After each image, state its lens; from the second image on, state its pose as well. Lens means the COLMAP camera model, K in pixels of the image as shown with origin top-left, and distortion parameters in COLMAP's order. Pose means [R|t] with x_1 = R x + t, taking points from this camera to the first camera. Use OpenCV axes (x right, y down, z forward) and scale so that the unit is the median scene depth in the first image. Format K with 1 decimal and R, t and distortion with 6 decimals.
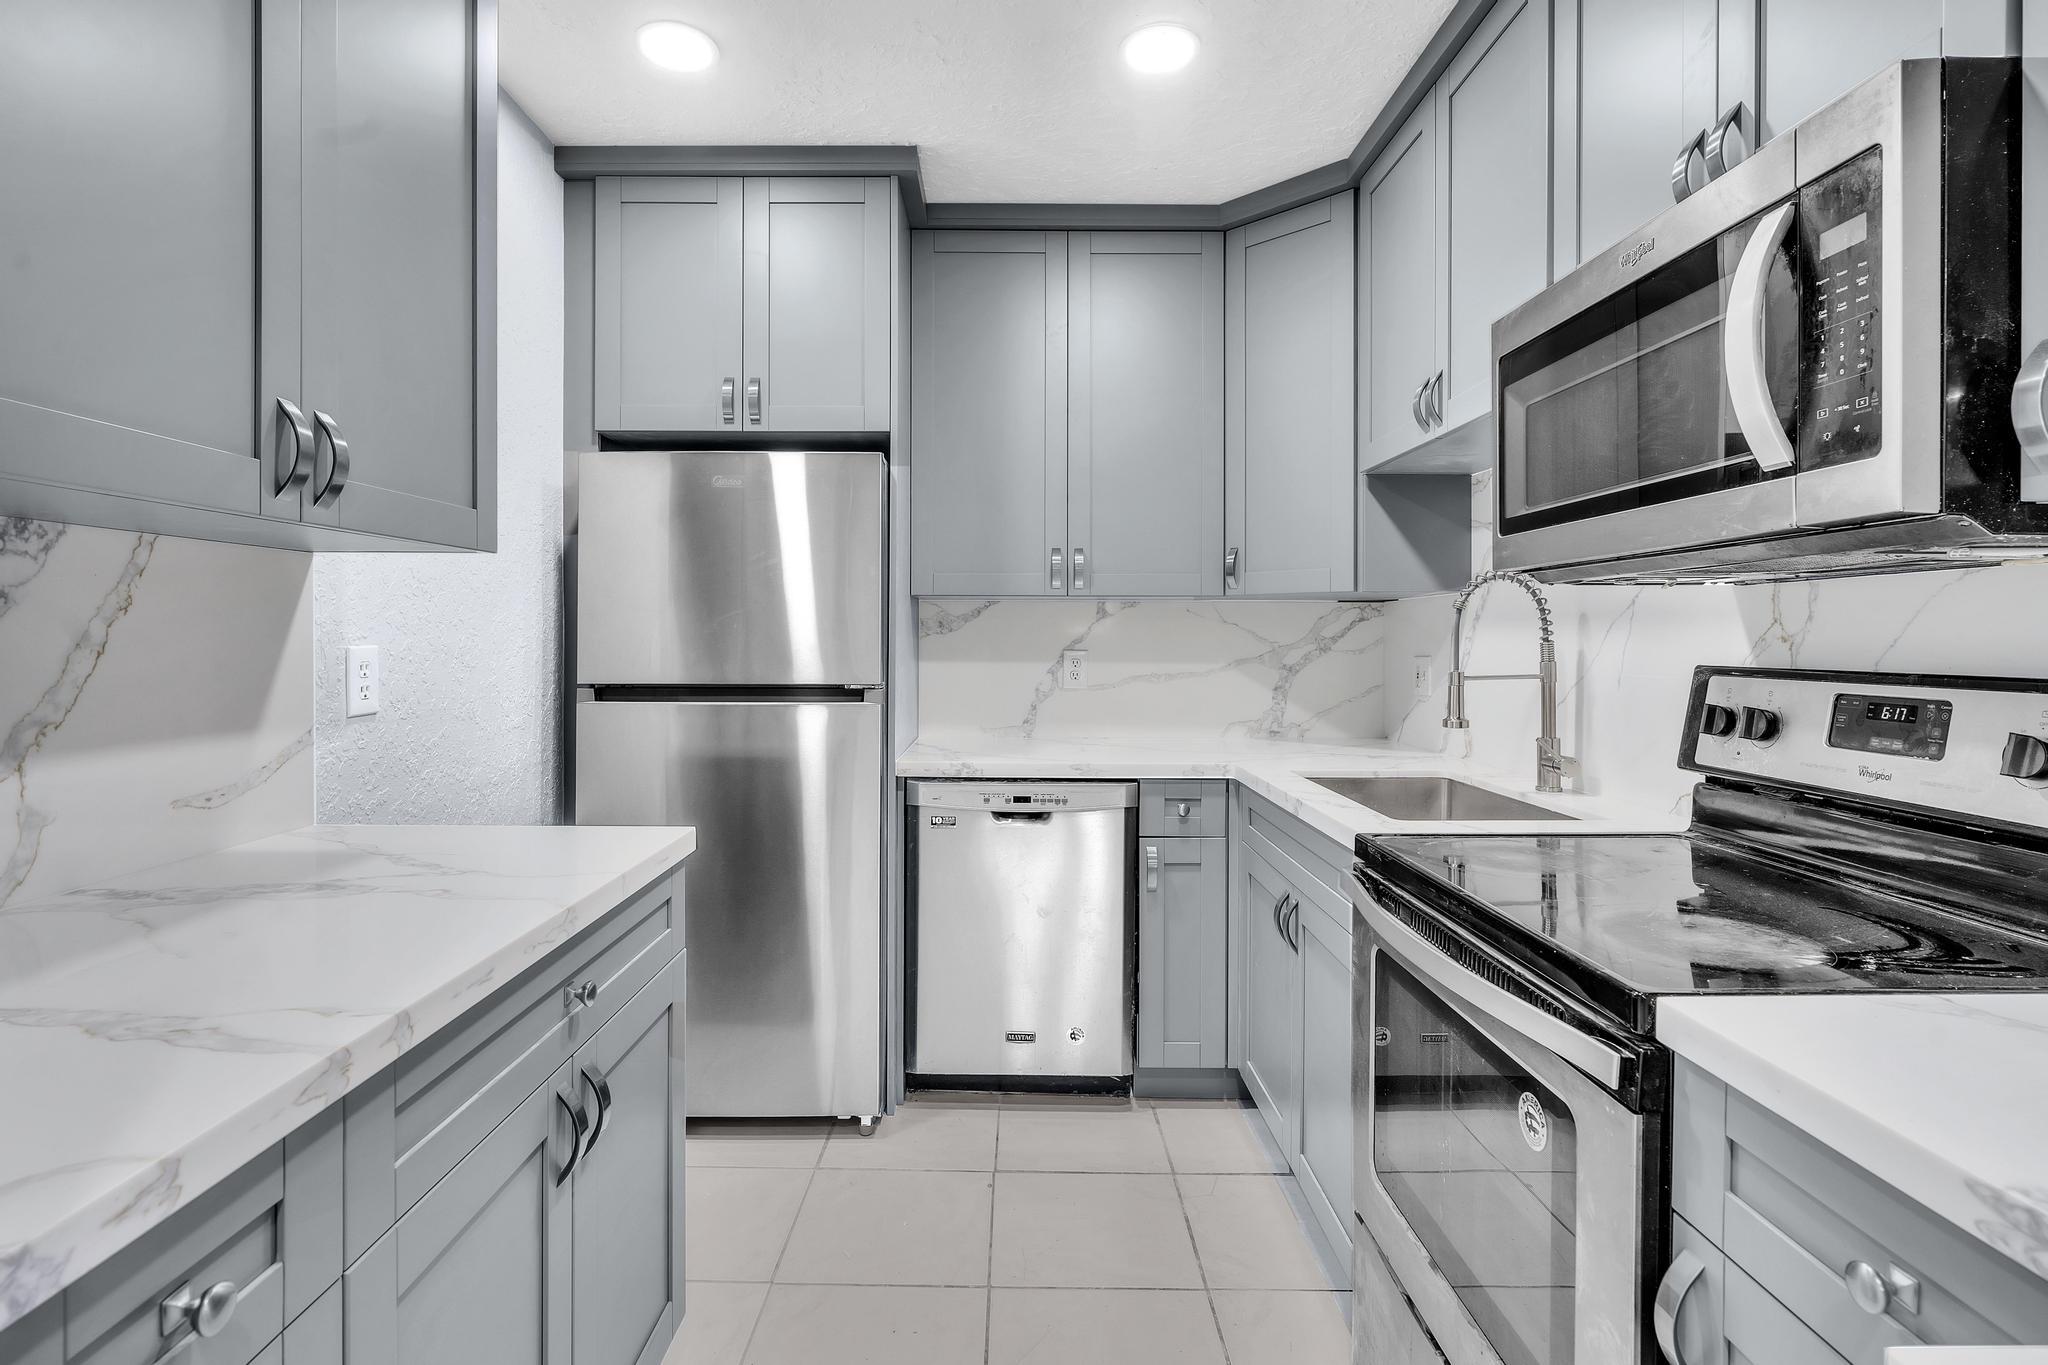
lens RADIAL K [[1000.4, 0, 1009.5], [0, 1000.4, 644.5], [0, 0, 1]] dist [-0.002921, -0.000271]
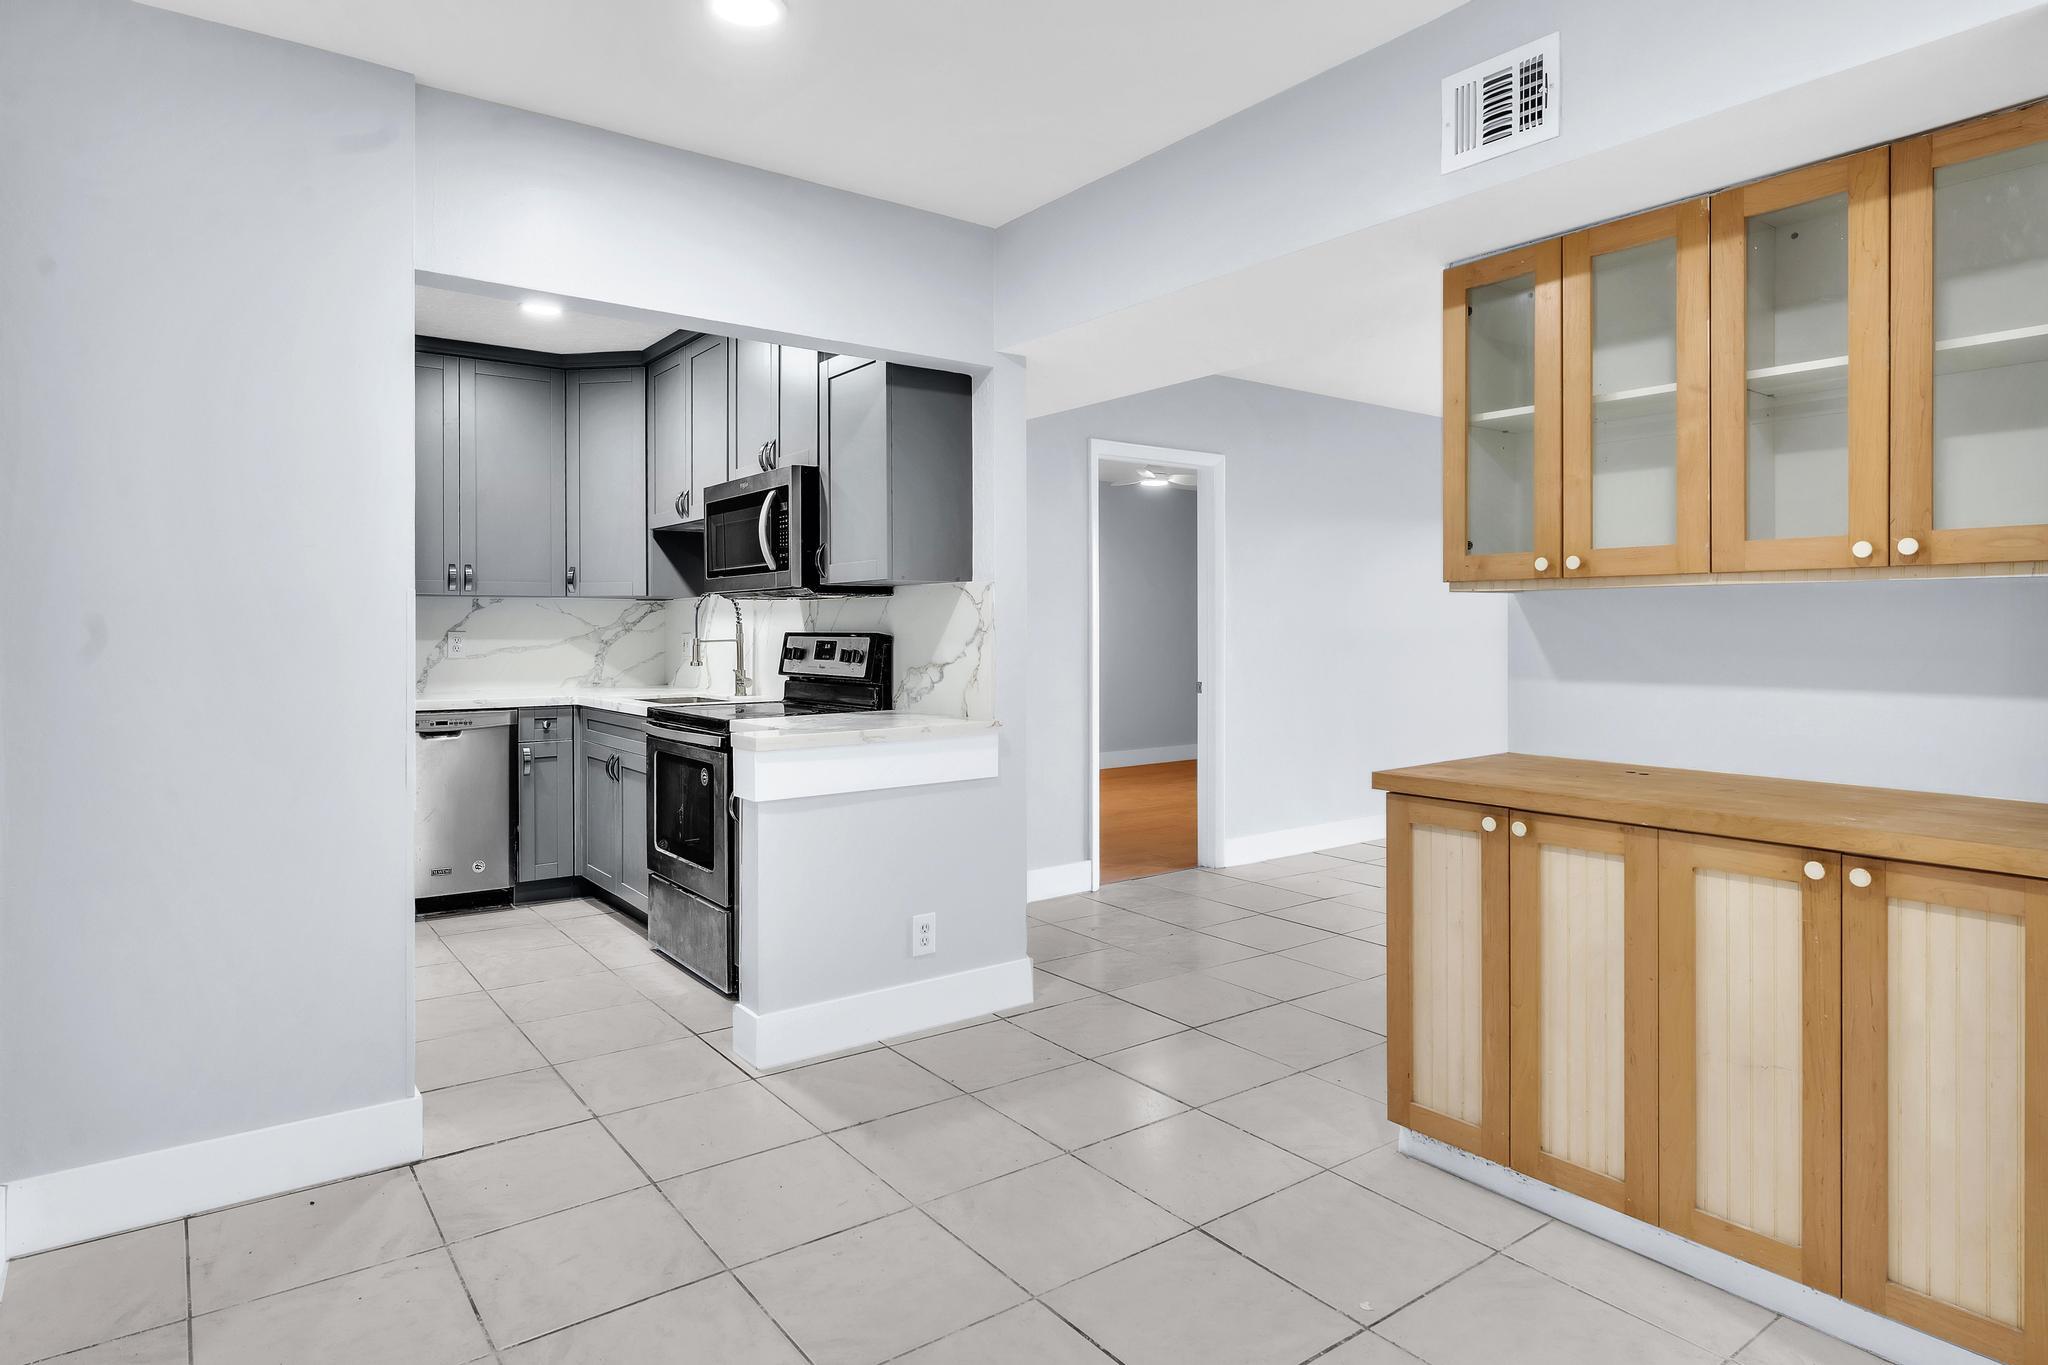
lens RADIAL K [[1154.0, 0, 1023.6], [0, 1154.0, 626.4], [0, 0, 1]] dist [-0.006794, -0.001136]
pose [[0.798970, -0.004754, 0.601353, -0.396184], [0.008211, 0.999962, -0.003005, 0.014359], [-0.601315, 0.007339, 0.798978, -1.169640]]
